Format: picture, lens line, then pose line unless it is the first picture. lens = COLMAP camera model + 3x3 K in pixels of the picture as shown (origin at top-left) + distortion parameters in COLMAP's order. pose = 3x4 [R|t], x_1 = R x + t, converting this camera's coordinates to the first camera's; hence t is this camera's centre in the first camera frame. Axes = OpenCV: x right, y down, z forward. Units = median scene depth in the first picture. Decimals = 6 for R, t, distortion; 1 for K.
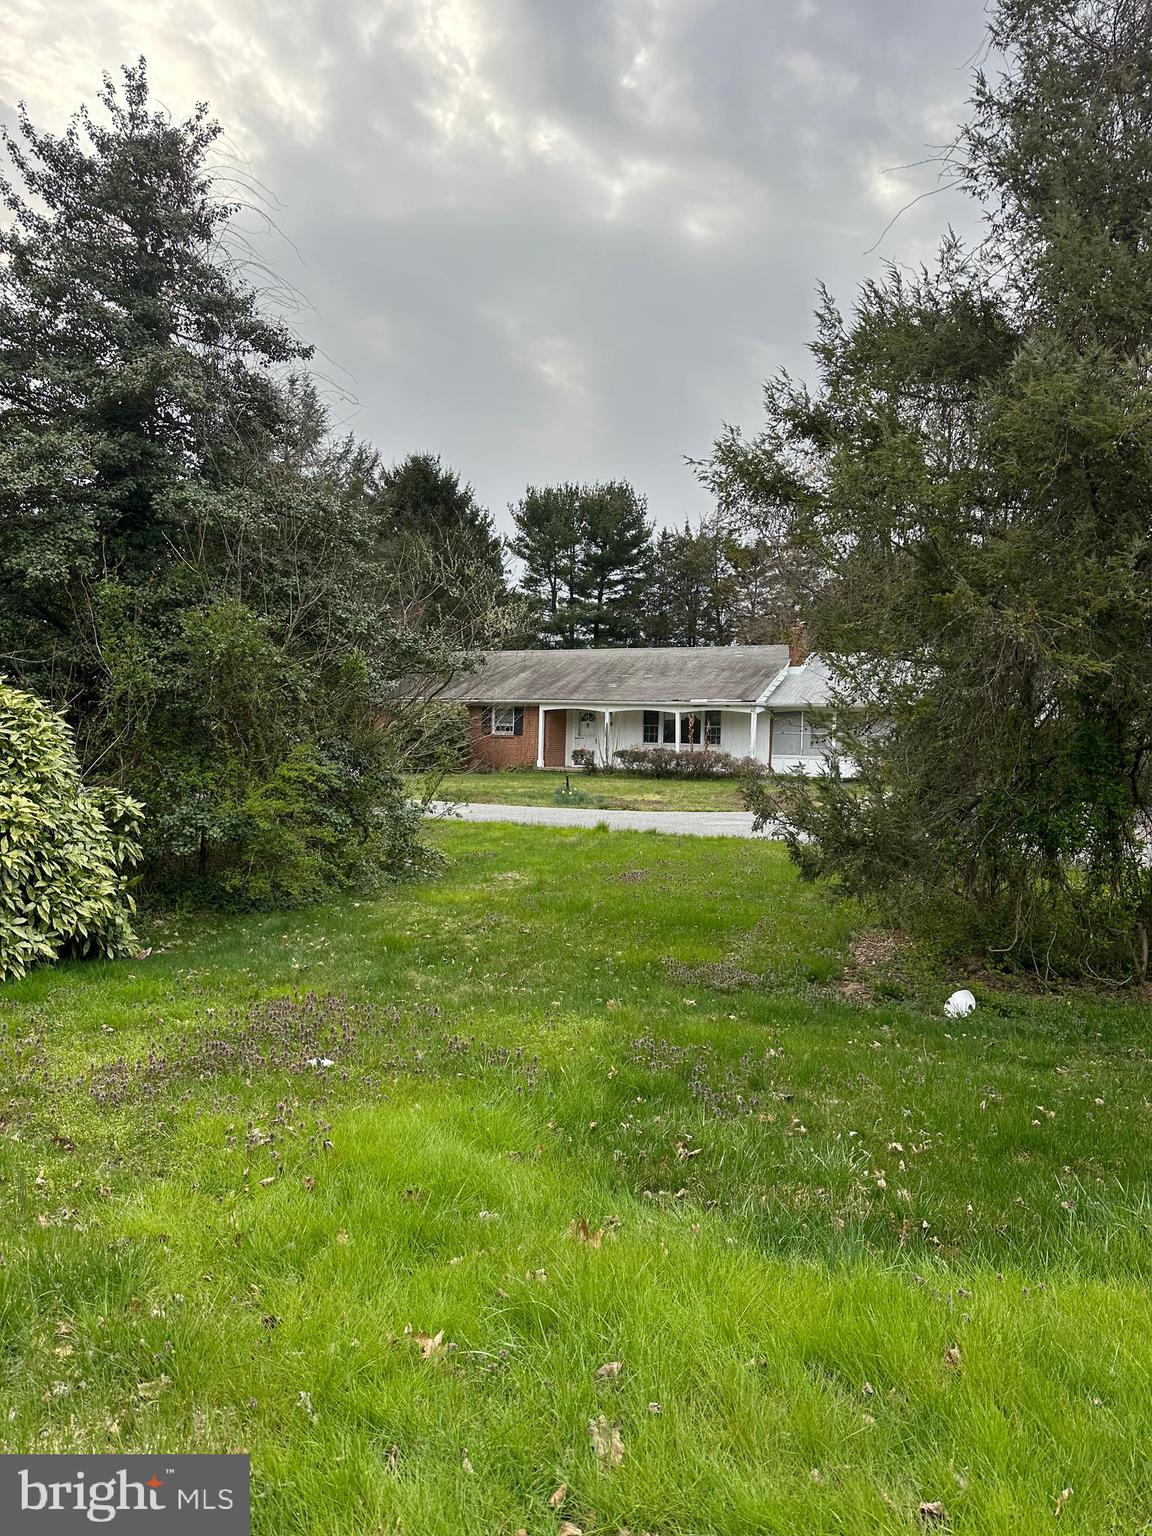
lens RADIAL K [[1087.2, 0, 543.1], [0, 1087.2, 769.9], [0, 0, 1]] dist [0.076645, -0.095494]
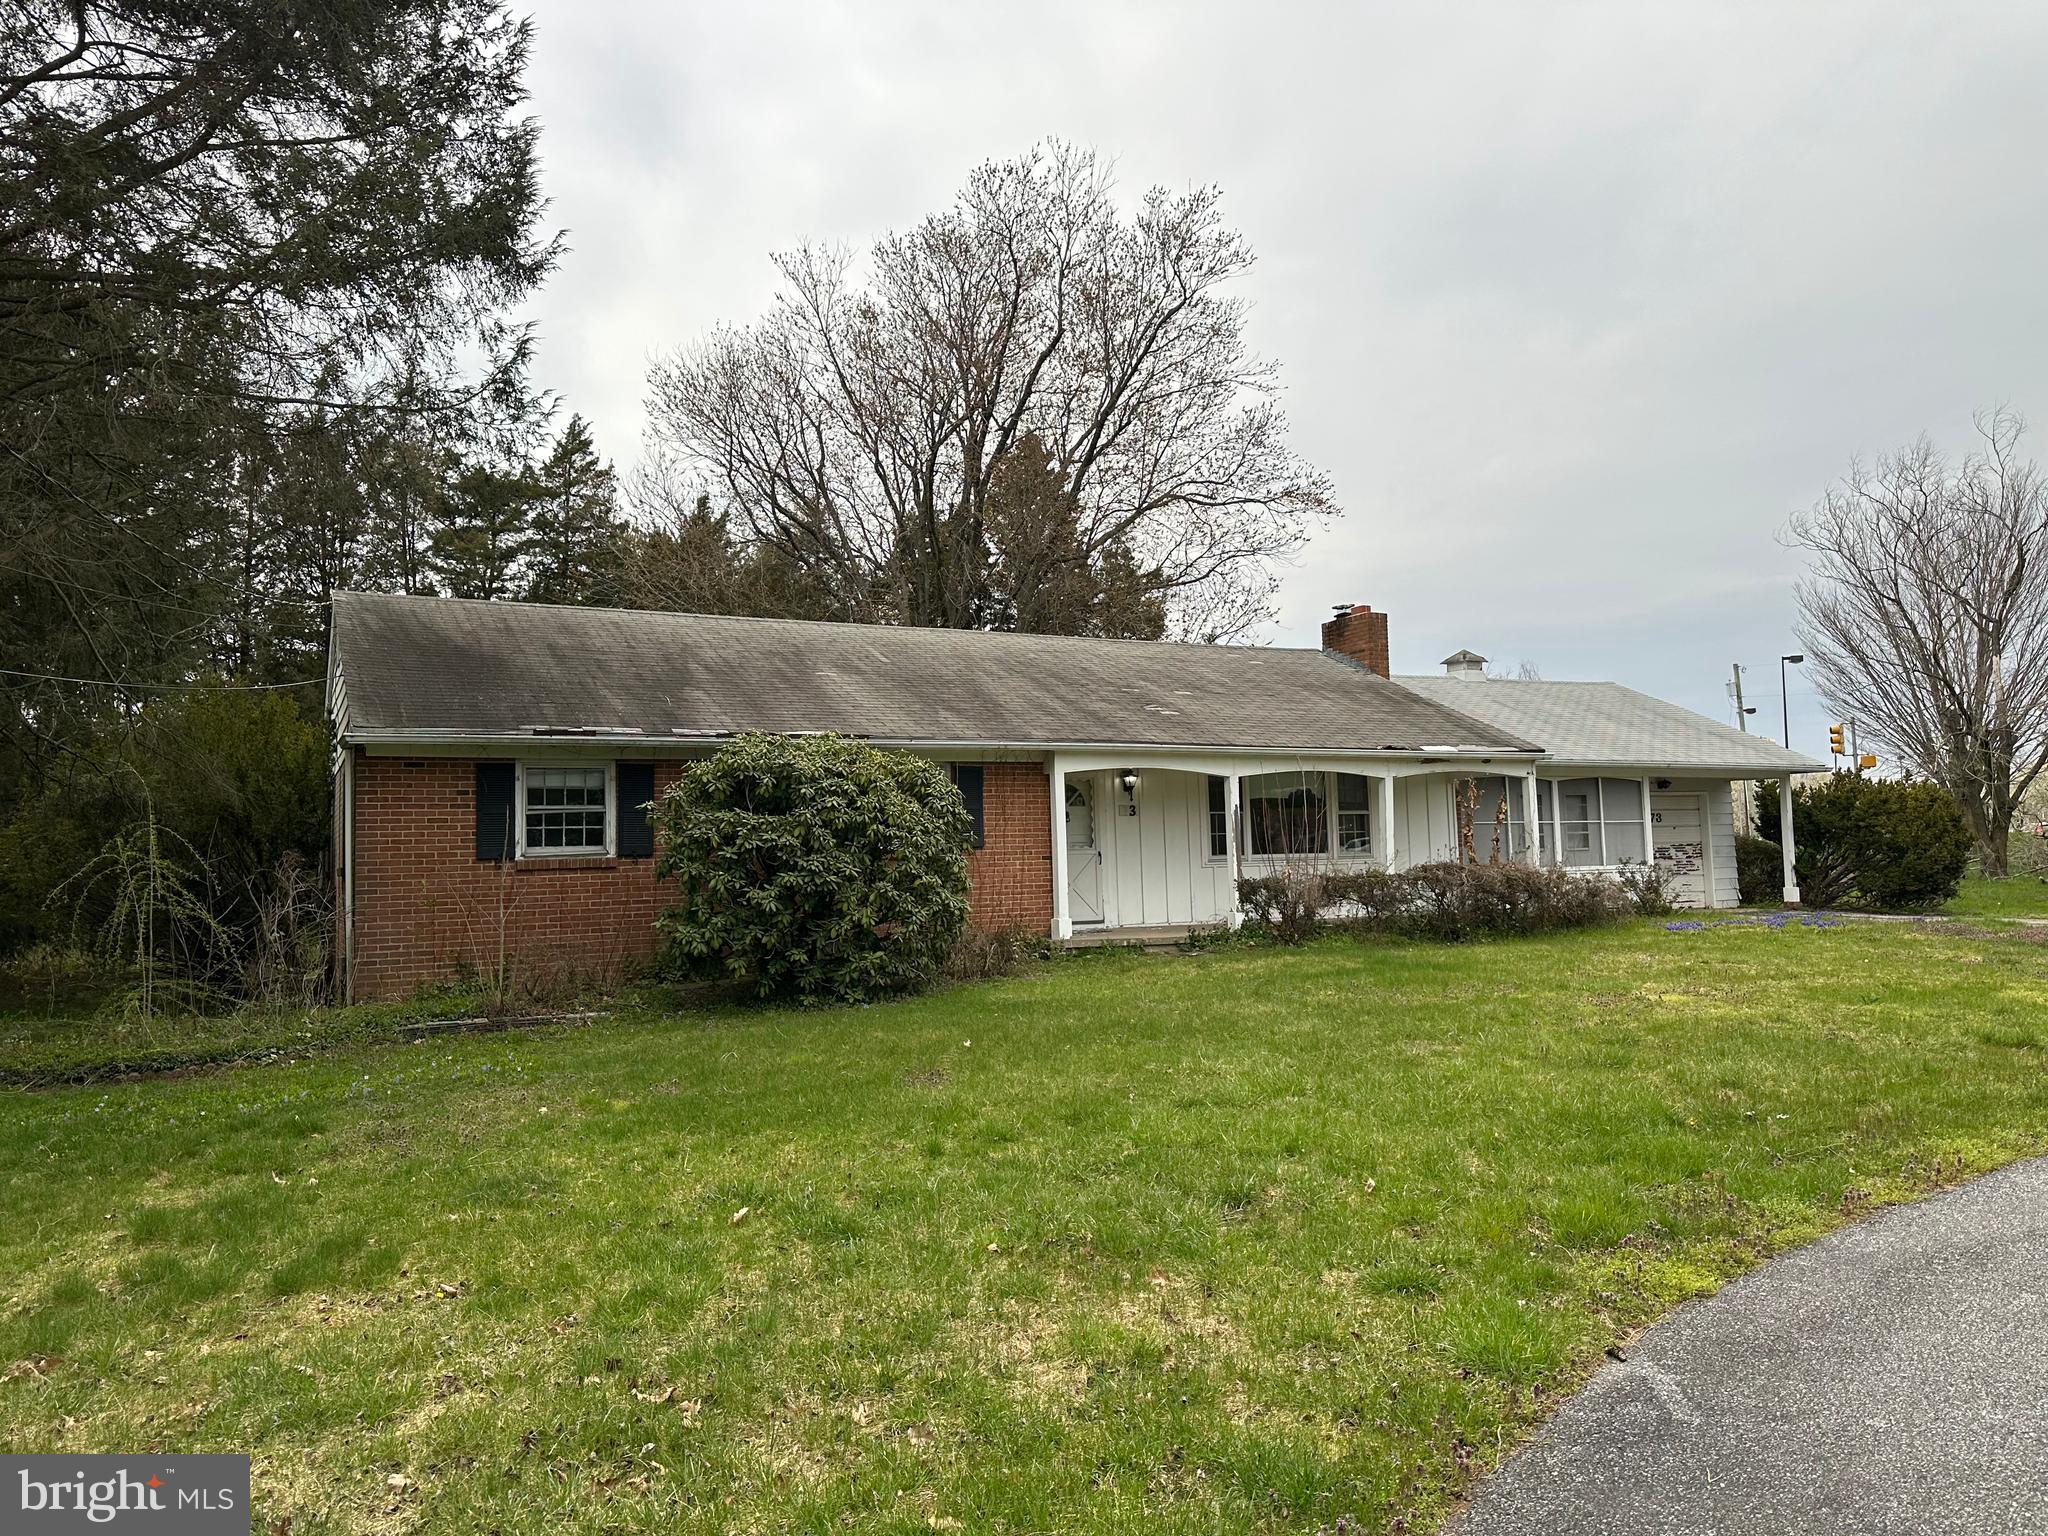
lens RADIAL K [[1449.6, 0, 1020.7], [0, 1449.6, 764.1], [0, 0, 1]] dist [0.076645, -0.095494]
pose [[0.552743, 0.022022, 0.833061, -0.261034], [0.066238, 0.995327, -0.070261, -0.017714], [-0.830715, 0.094017, 0.548702, 0.514589]]
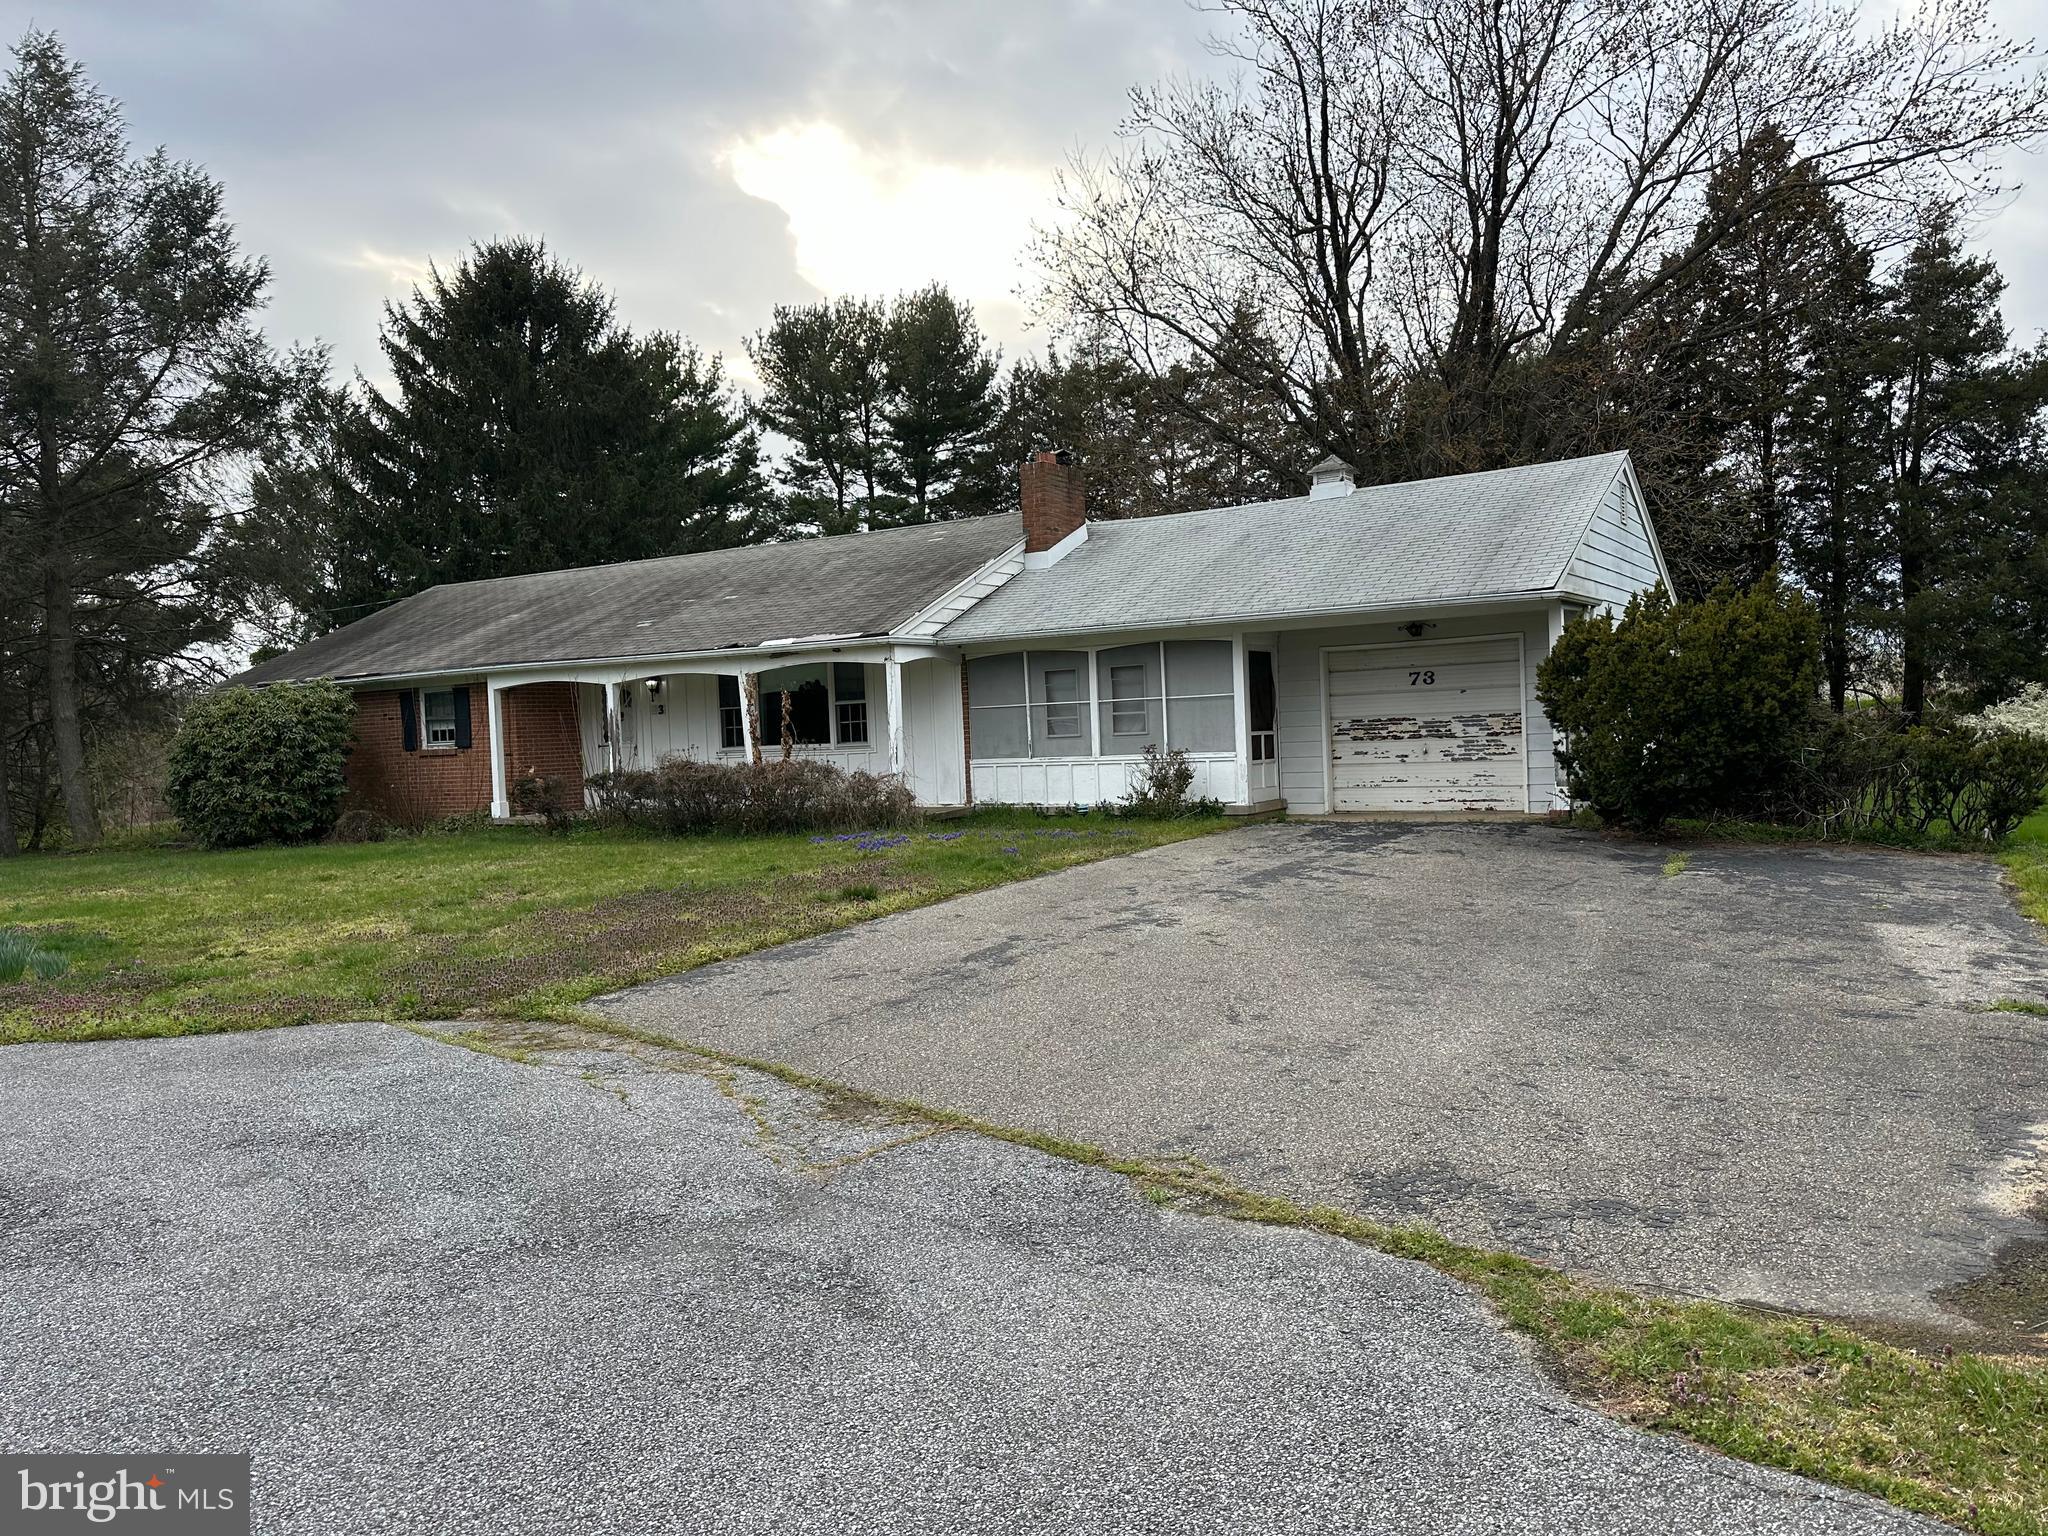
lens RADIAL K [[1449.6, 0, 1008.1], [0, 1449.6, 777.5], [0, 0, 1]] dist [0.076645, -0.095494]
pose [[0.996513, -0.061914, -0.055940, 0.161826], [0.061955, 0.998078, -0.001004, -0.003810], [0.055895, -0.002465, 0.998434, 0.281834]]
